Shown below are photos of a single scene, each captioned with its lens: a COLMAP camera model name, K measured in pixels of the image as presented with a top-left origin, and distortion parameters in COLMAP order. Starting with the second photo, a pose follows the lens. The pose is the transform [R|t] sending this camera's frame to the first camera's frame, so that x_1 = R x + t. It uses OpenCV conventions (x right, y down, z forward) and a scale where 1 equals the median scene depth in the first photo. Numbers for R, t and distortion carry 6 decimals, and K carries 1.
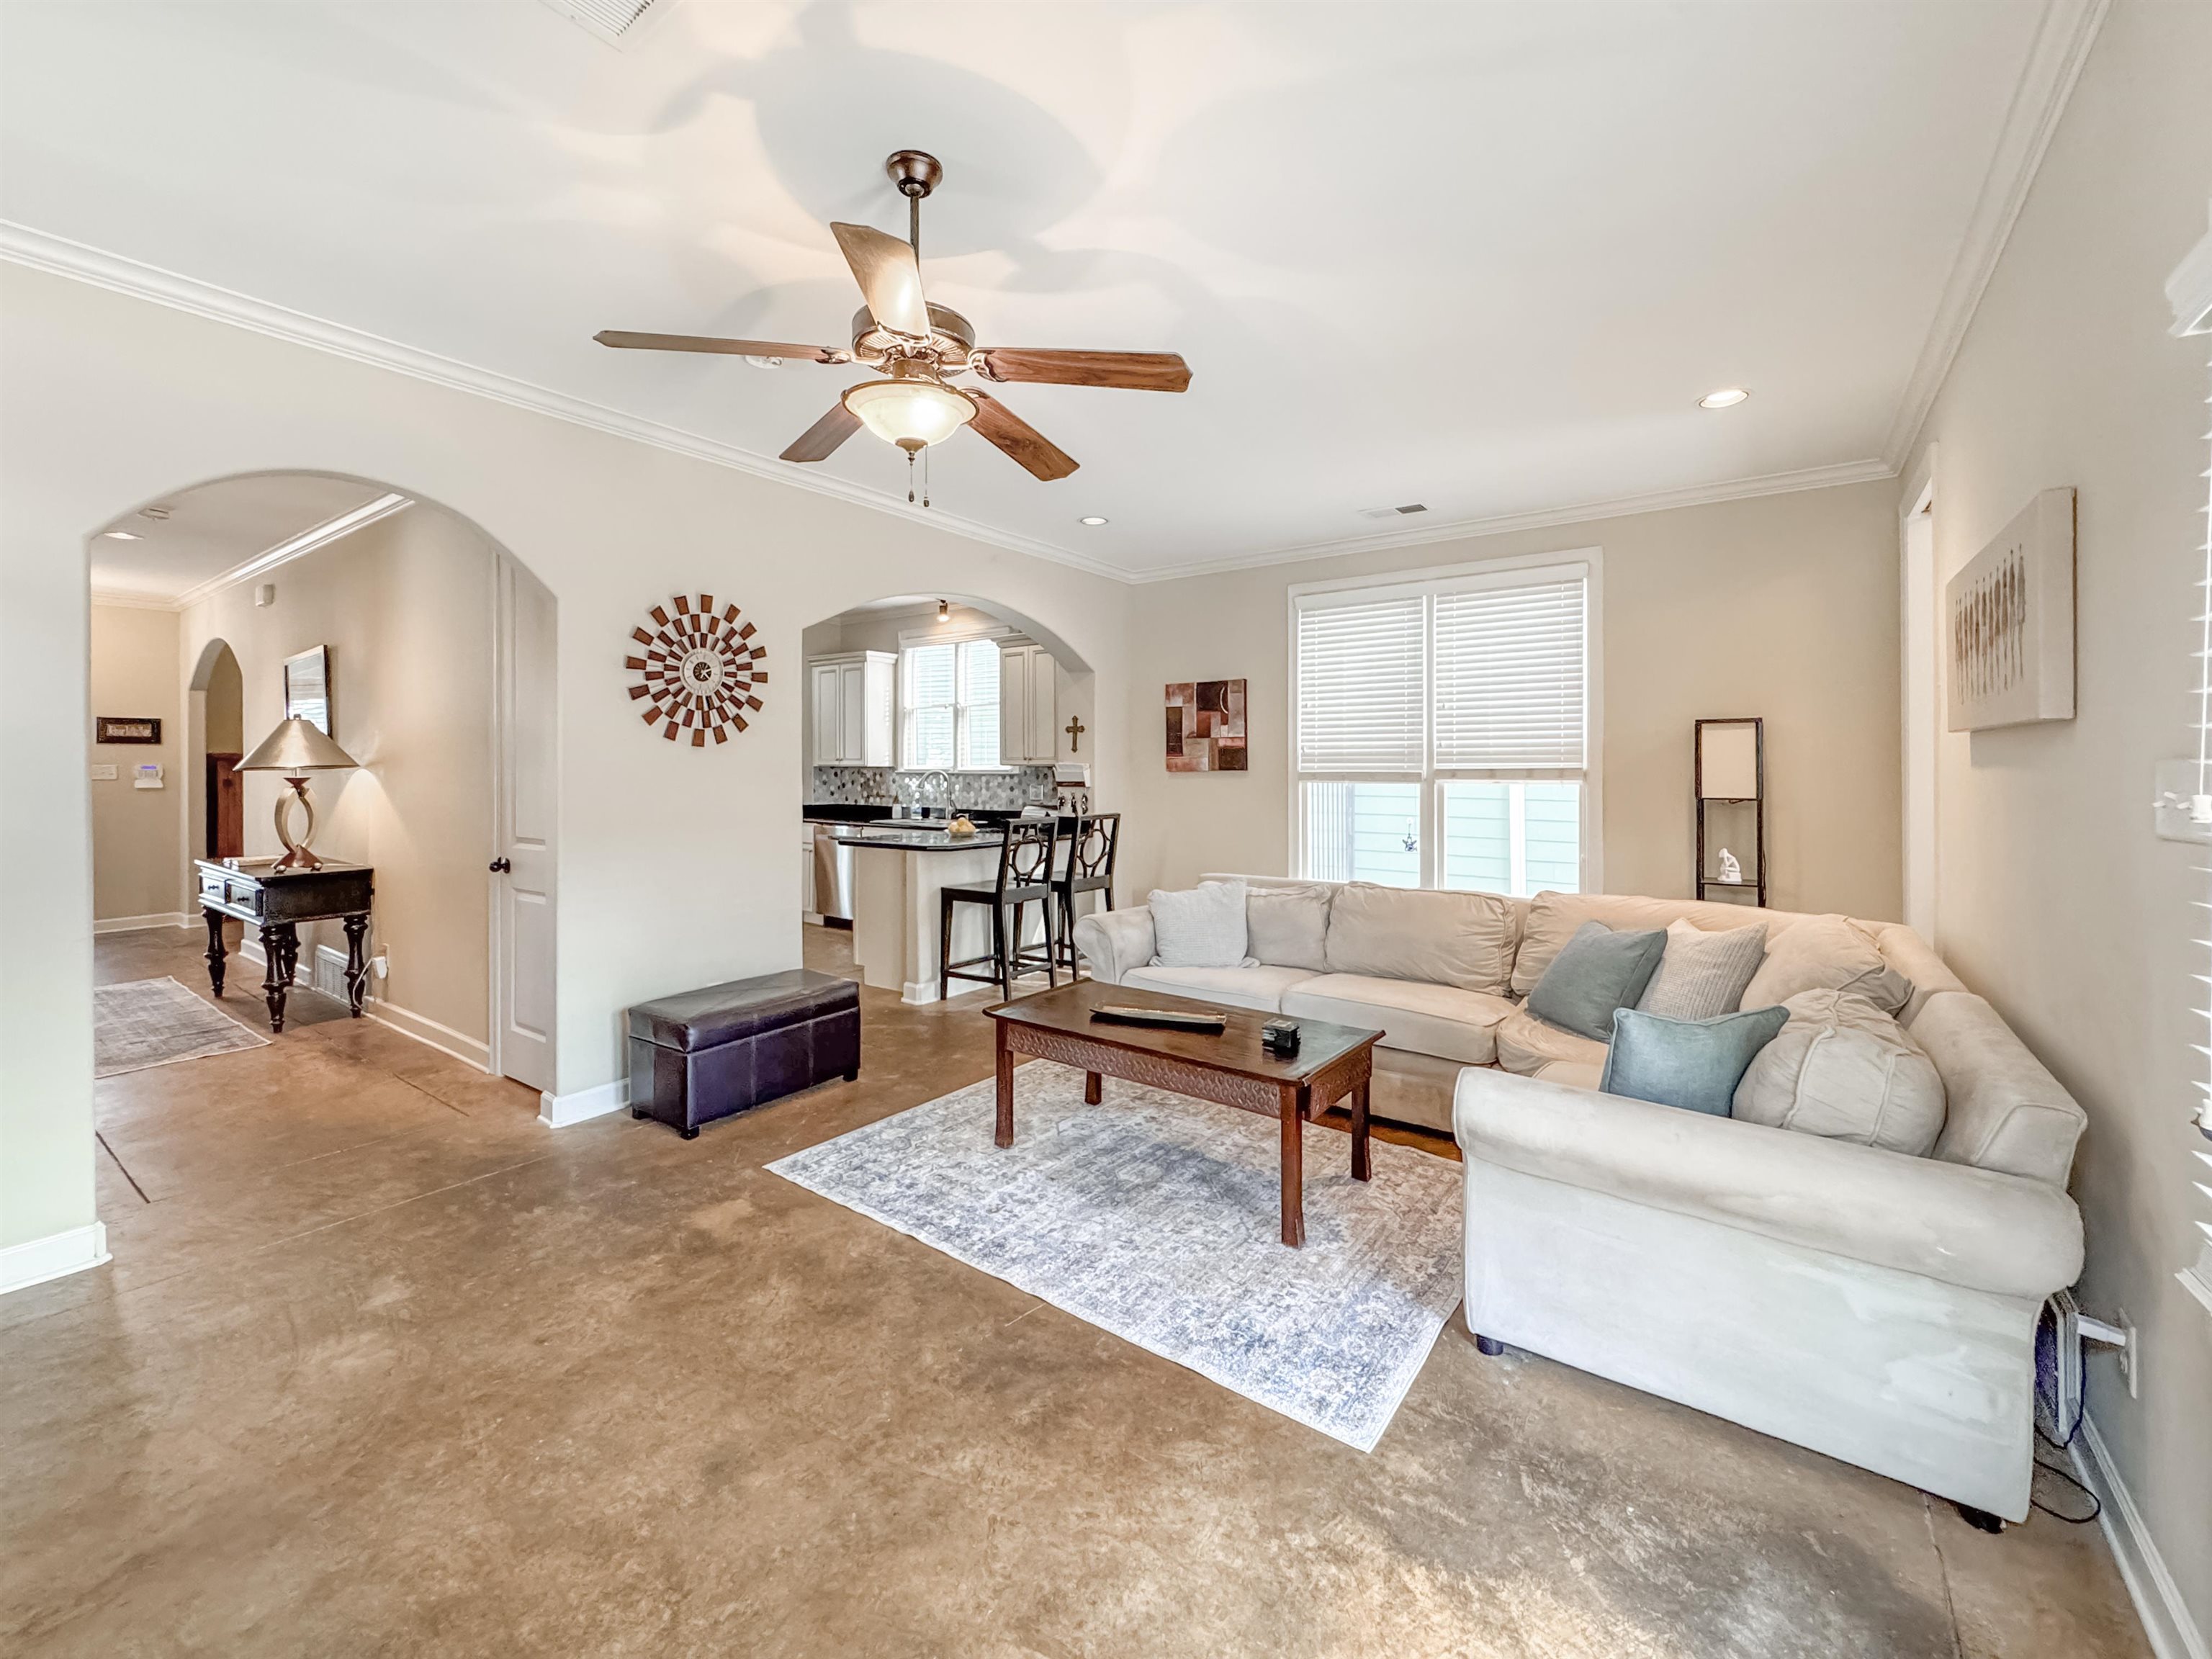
lens RADIAL K [[917.6, 0, 1103.8], [0, 917.6, 774.9], [0, 0, 1]] dist [-0.004744, 0.001880]
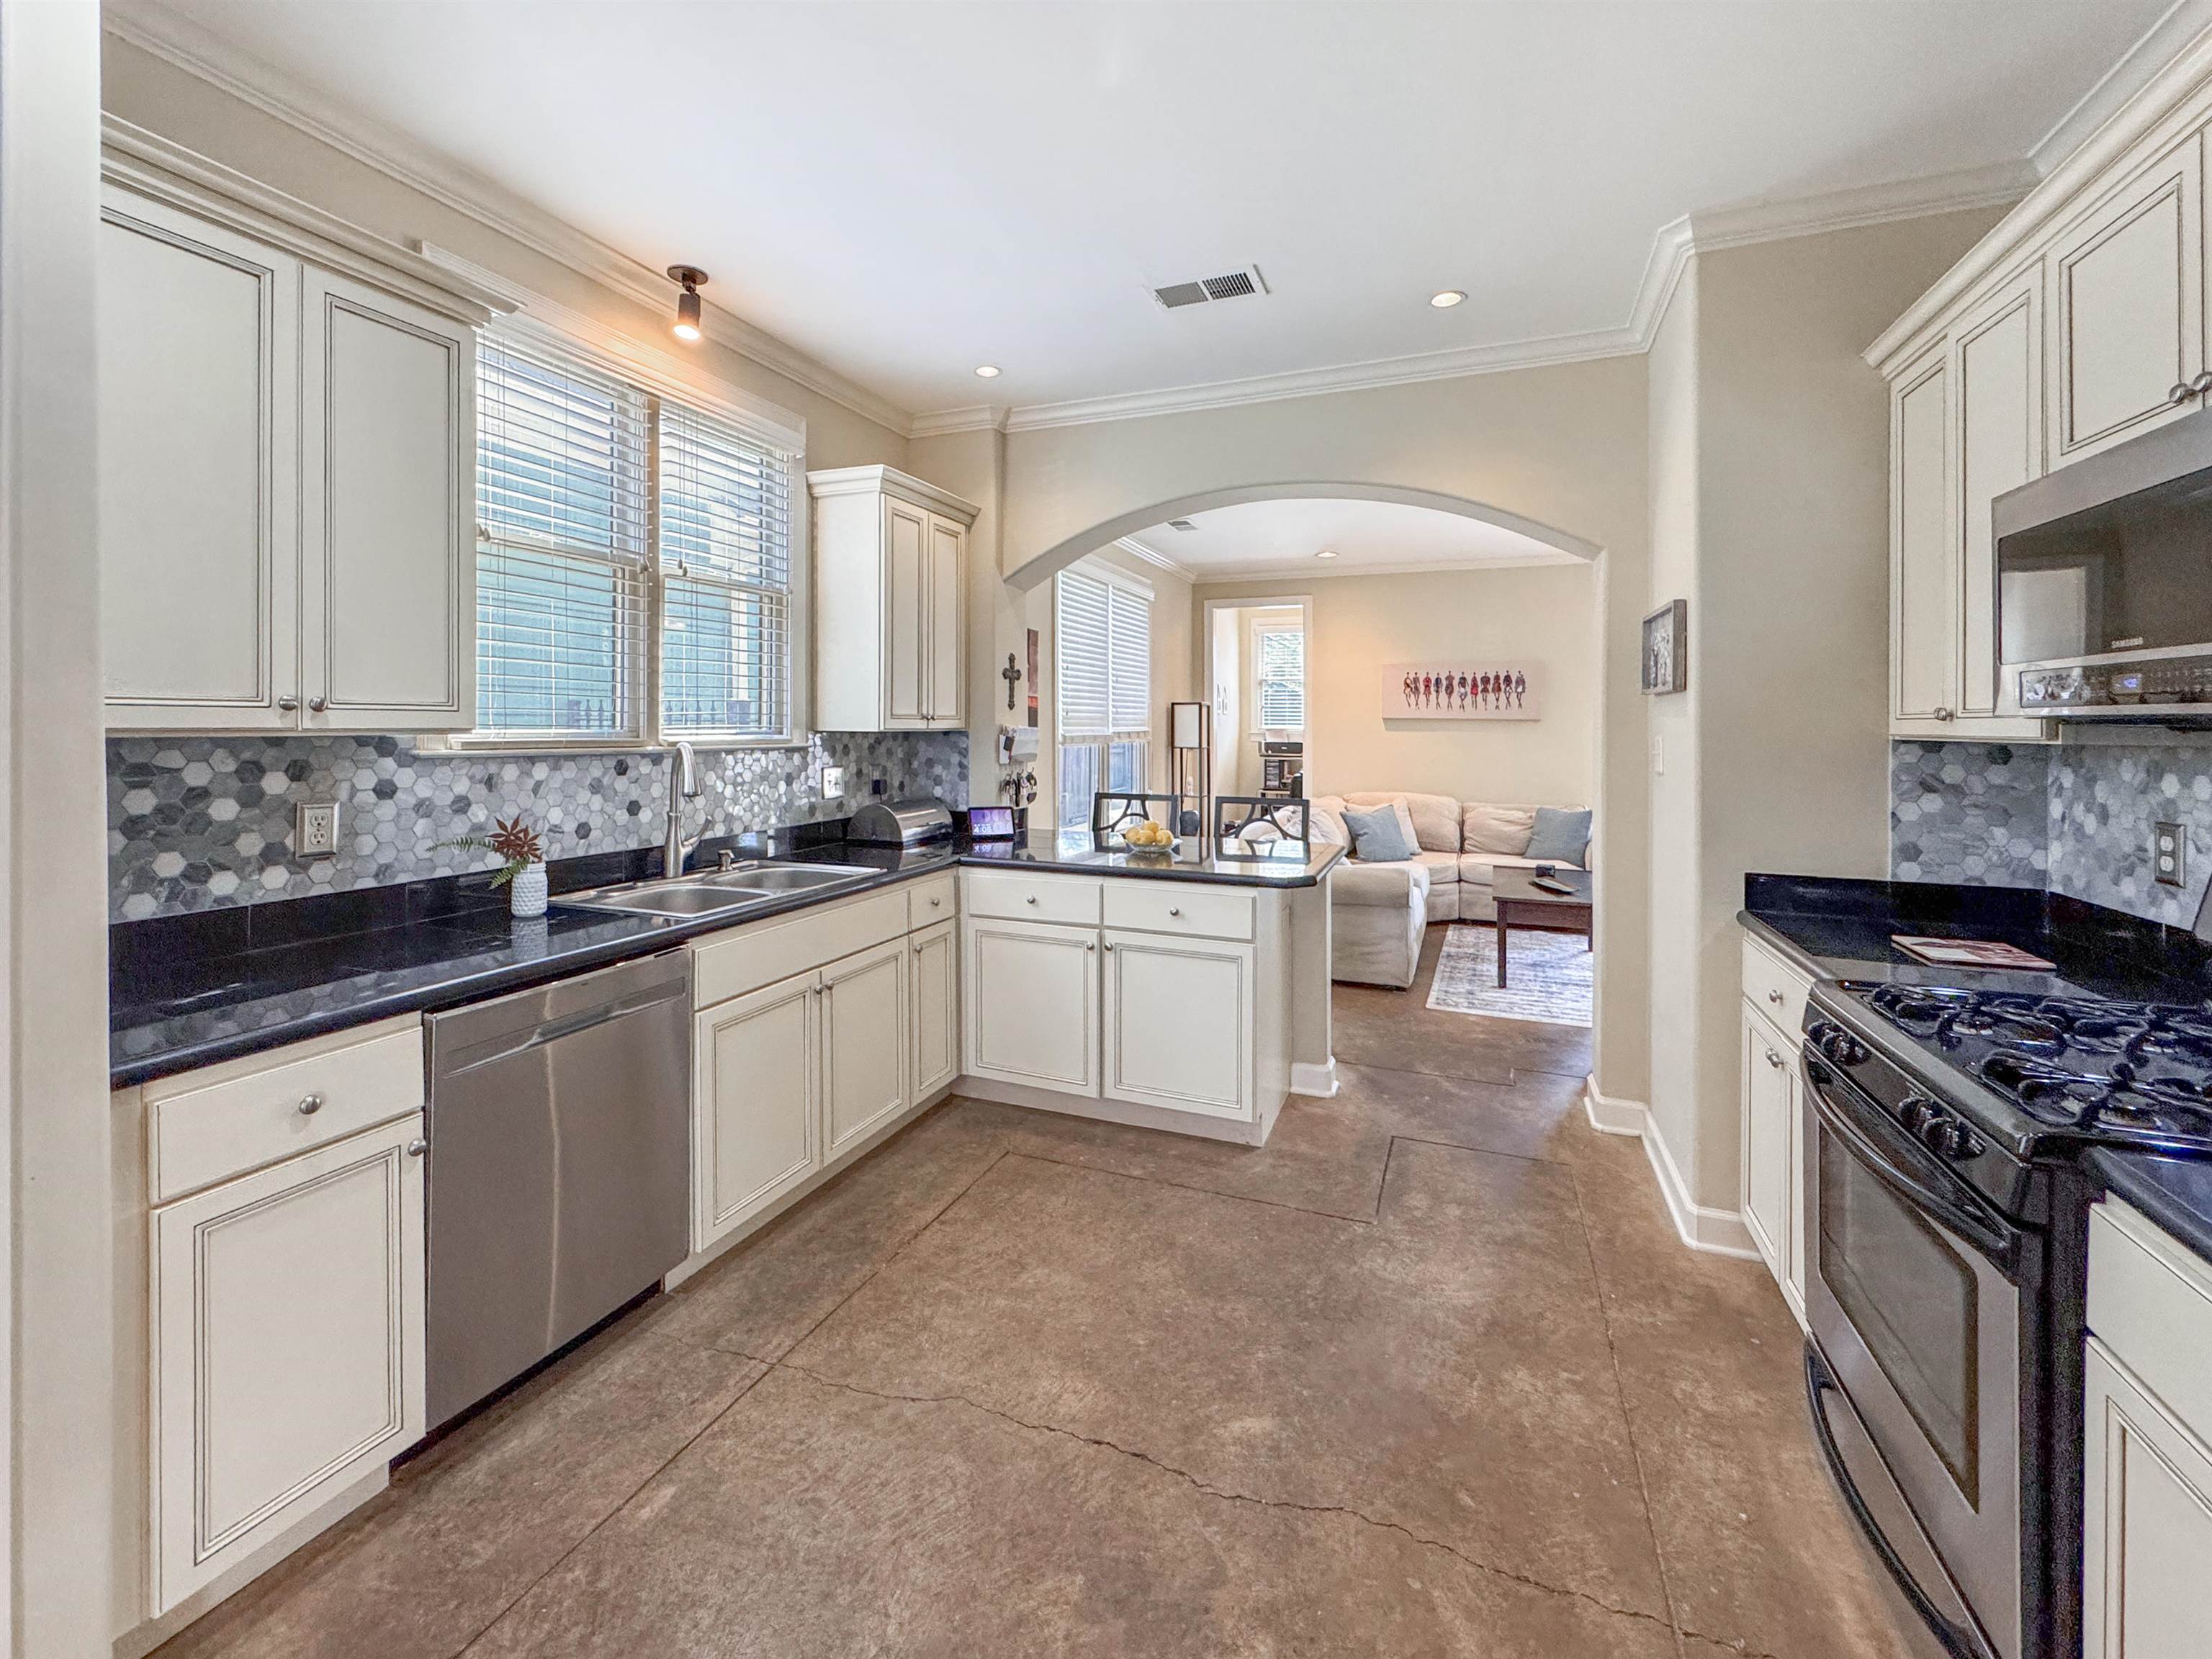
lens RADIAL K [[917.6, 0, 1096.6], [0, 917.6, 711.1], [0, 0, 1]] dist [-0.004744, 0.001880]
pose [[-0.230872, 0.013587, 0.972889, -0.878111], [0.003786, 0.999907, -0.013066, -0.019369], [-0.972977, 0.000666, -0.230902, 1.406684]]
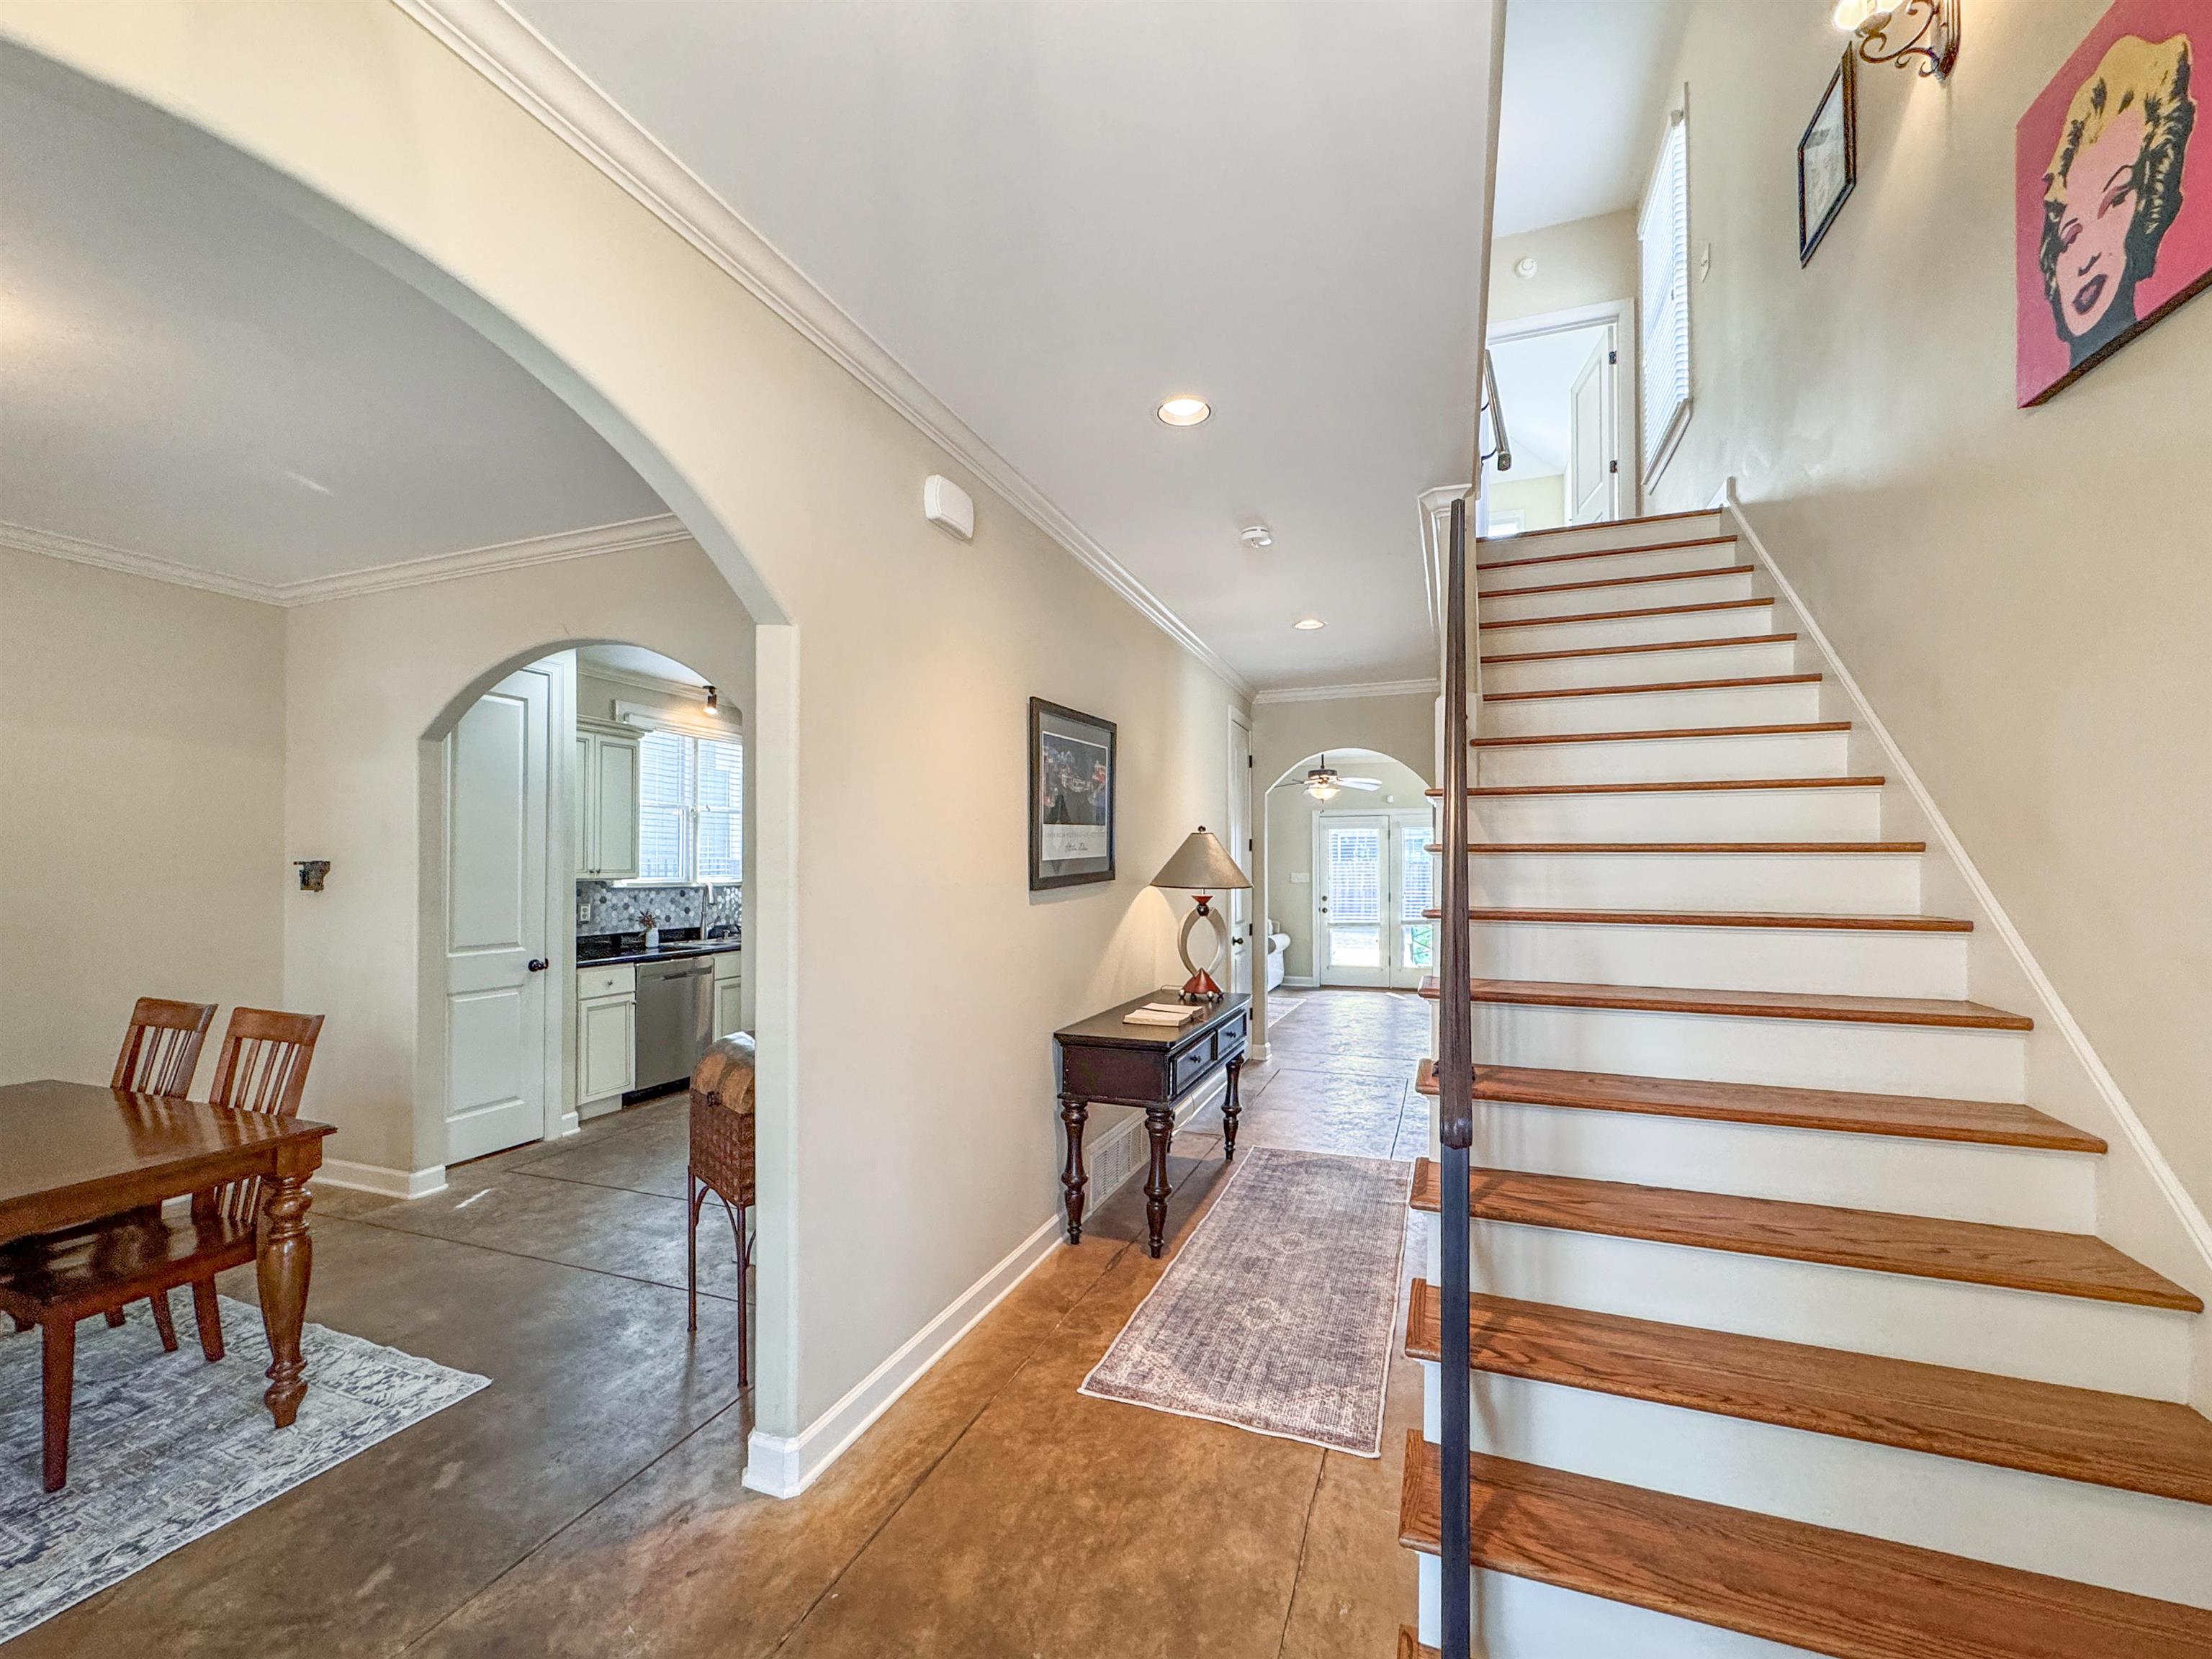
lens RADIAL K [[917.6, 0, 1122.8], [0, 917.6, 825.0], [0, 0, 1]] dist [-0.004744, 0.001880]
pose [[-0.262708, 0.044900, 0.963830, -1.742488], [0.011166, 0.998991, -0.043494, -0.028454], [-0.964811, -0.000664, -0.262944, 1.288456]]
